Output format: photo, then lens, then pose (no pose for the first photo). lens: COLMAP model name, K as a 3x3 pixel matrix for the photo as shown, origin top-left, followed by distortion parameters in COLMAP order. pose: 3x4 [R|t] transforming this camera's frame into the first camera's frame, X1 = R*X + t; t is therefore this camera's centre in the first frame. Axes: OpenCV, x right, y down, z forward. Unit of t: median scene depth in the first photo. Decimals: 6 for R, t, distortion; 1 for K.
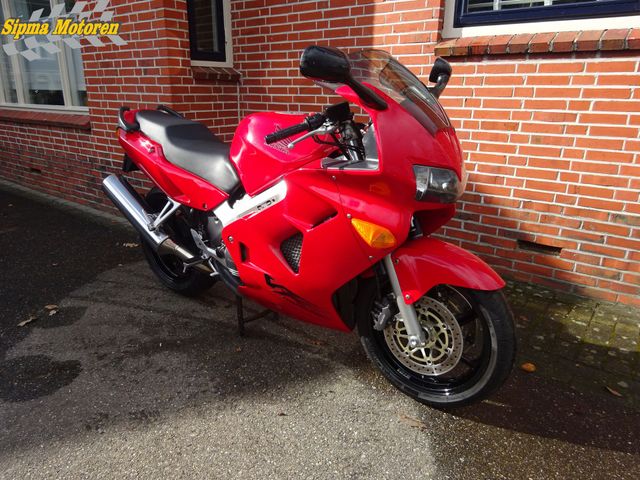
lens RADIAL K [[470.0, 0, 318.4], [0, 470.0, 242.8], [0, 0, 1]] dist [0.005519, -0.008004]
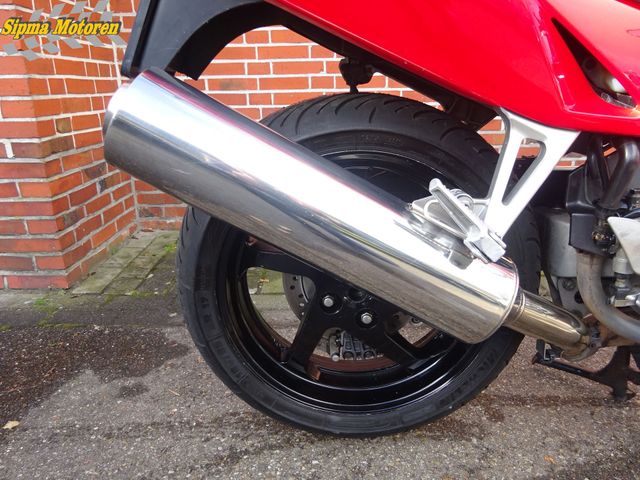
lens RADIAL K [[470.0, 0, 319.0], [0, 470.0, 241.0], [0, 0, 1]] dist [0.005519, -0.008004]
pose [[0.795943, -0.208357, 0.568386, -0.522673], [0.207518, 0.975924, 0.067152, -0.064487], [-0.568693, 0.064501, 0.820017, 0.788251]]
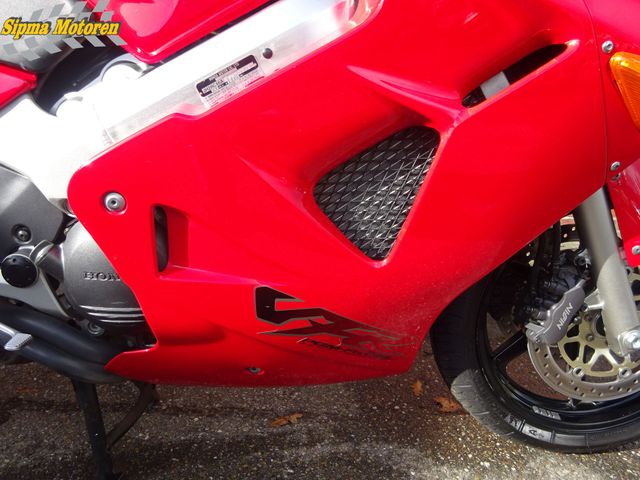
lens RADIAL K [[470.0, 0, 317.6], [0, 470.0, 238.9], [0, 0, 1]] dist [0.005519, -0.008004]
pose [[0.768196, -0.168477, 0.617649, -0.214758], [0.179055, 0.982792, 0.045379, 0.018653], [-0.614666, 0.075733, 0.785144, 0.543106]]
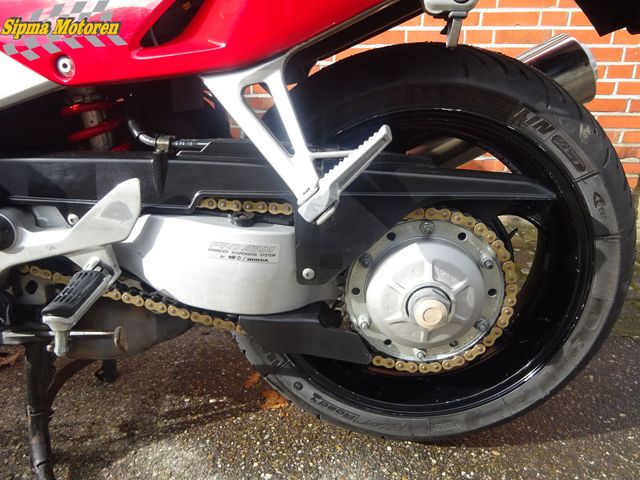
lens RADIAL K [[470.0, 0, 321.8], [0, 470.0, 238.6], [0, 0, 1]] dist [0.005519, -0.008004]
pose [[0.830675, -0.187484, 0.524241, -0.012507], [0.175046, 0.981794, 0.073754, 0.065925], [-0.528524, 0.030501, 0.848370, 0.481389]]
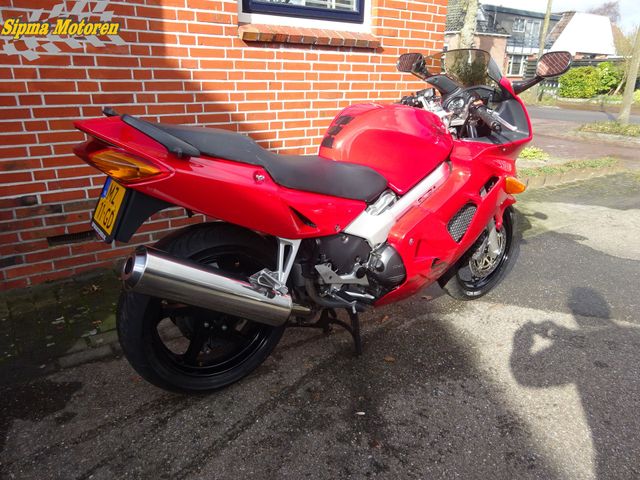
lens RADIAL K [[470.0, 0, 319.7], [0, 470.0, 241.8], [0, 0, 1]] dist [0.005519, -0.008004]
pose [[0.294050, -0.326076, 0.898448, -0.850908], [0.280191, 0.928116, 0.245141, -0.226515], [-0.913798, 0.179653, 0.364276, 0.645577]]
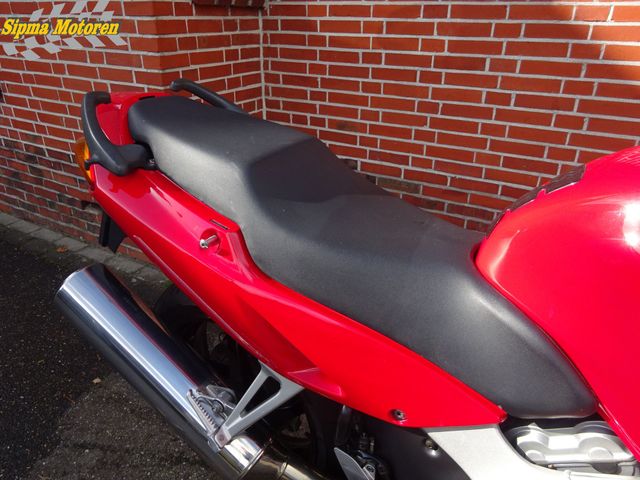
lens RADIAL K [[470.0, 0, 318.2], [0, 470.0, 239.9], [0, 0, 1]] dist [0.005519, -0.008004]
pose [[0.992032, -0.054592, 0.113547, -0.288454], [0.038370, 0.989346, 0.140433, -0.220471], [-0.120004, -0.134957, 0.983558, 0.601815]]
